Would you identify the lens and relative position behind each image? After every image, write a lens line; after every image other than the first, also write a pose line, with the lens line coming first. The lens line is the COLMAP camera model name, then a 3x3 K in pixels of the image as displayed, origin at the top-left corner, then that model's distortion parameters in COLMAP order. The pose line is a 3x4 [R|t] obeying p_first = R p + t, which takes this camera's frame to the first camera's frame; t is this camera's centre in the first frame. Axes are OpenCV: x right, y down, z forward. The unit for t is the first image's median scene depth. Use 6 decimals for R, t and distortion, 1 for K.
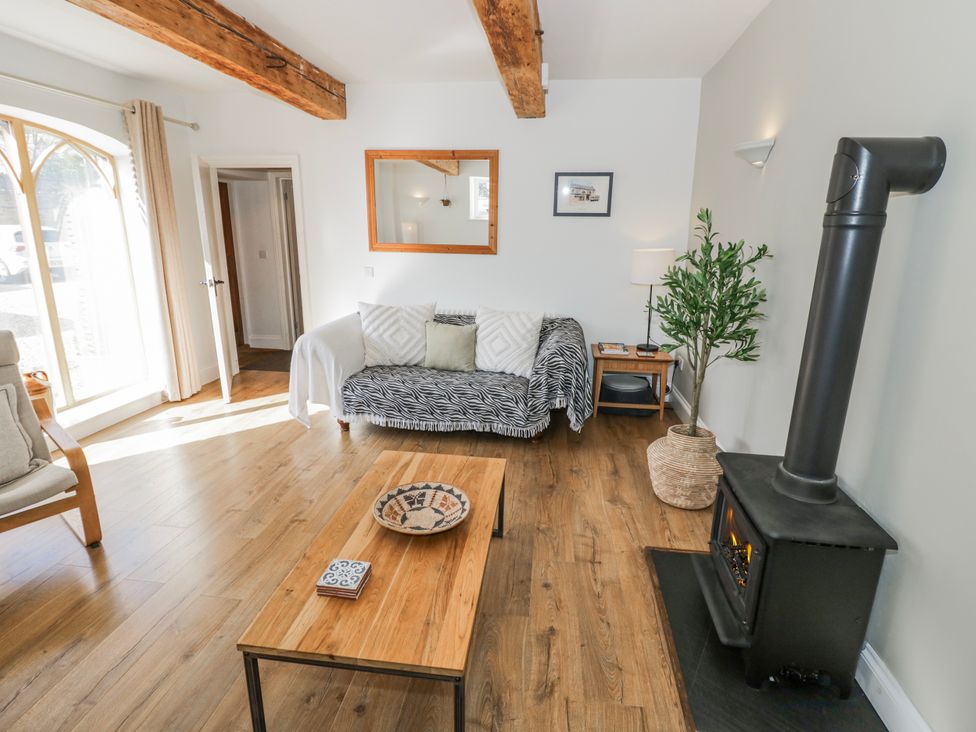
lens RADIAL K [[507.6, 0, 485.8], [0, 507.6, 363.1], [0, 0, 1]] dist [0.000305, -0.013427]
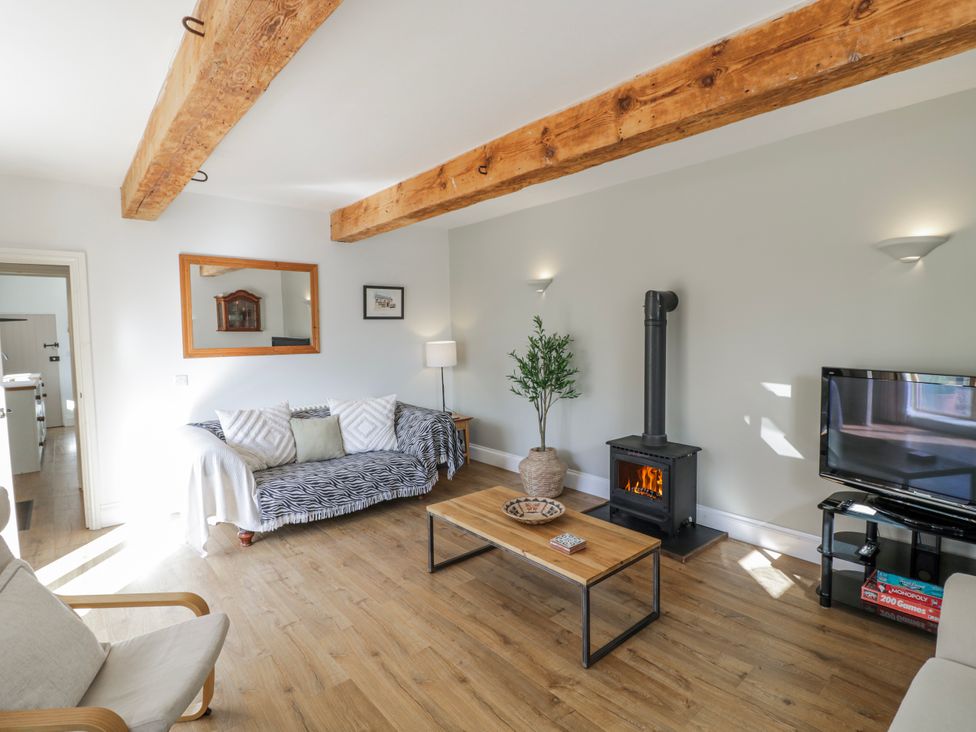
lens RADIAL K [[507.6, 0, 493.7], [0, 507.6, 368.5], [0, 0, 1]] dist [0.000305, -0.013427]
pose [[0.663476, -0.082235, 0.743665, -0.624093], [0.209492, 0.974603, -0.079130, -0.014872], [-0.718271, 0.208292, 0.663853, -0.005125]]
